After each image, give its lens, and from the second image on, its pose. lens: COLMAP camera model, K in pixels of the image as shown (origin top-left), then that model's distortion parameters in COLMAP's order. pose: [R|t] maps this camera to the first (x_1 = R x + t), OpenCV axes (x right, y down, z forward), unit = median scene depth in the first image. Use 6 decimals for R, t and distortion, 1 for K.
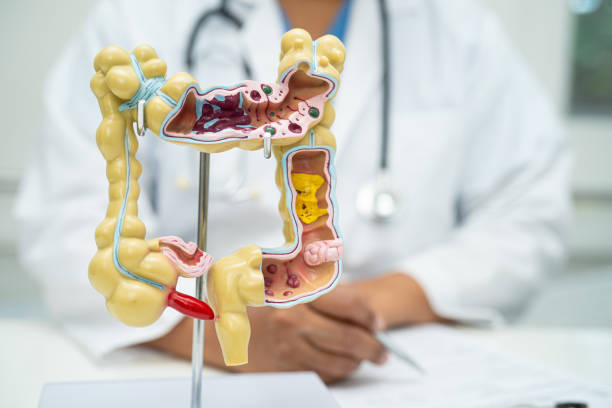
lens RADIAL K [[923.9, 0, 309.4], [0, 923.9, 199.4], [0, 0, 1]] dist [0.129320, 0.000000]
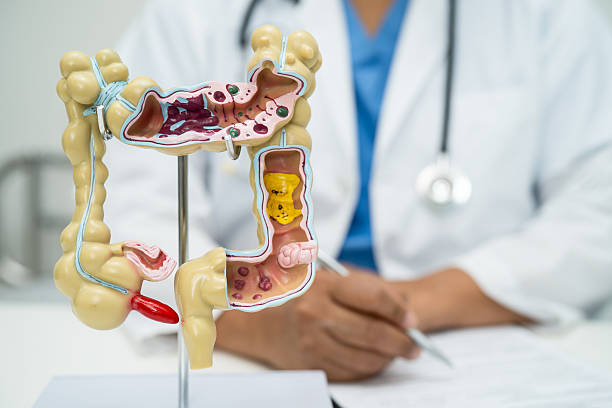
lens RADIAL K [[923.9, 0, 305.2], [0, 923.9, 203.3], [0, 0, 1]] dist [0.129320, 0.000000]
pose [[0.985296, -0.004947, -0.170783, 0.196244], [0.011631, 0.999204, 0.038163, -0.034952], [0.170459, -0.039588, 0.984569, 0.042762]]
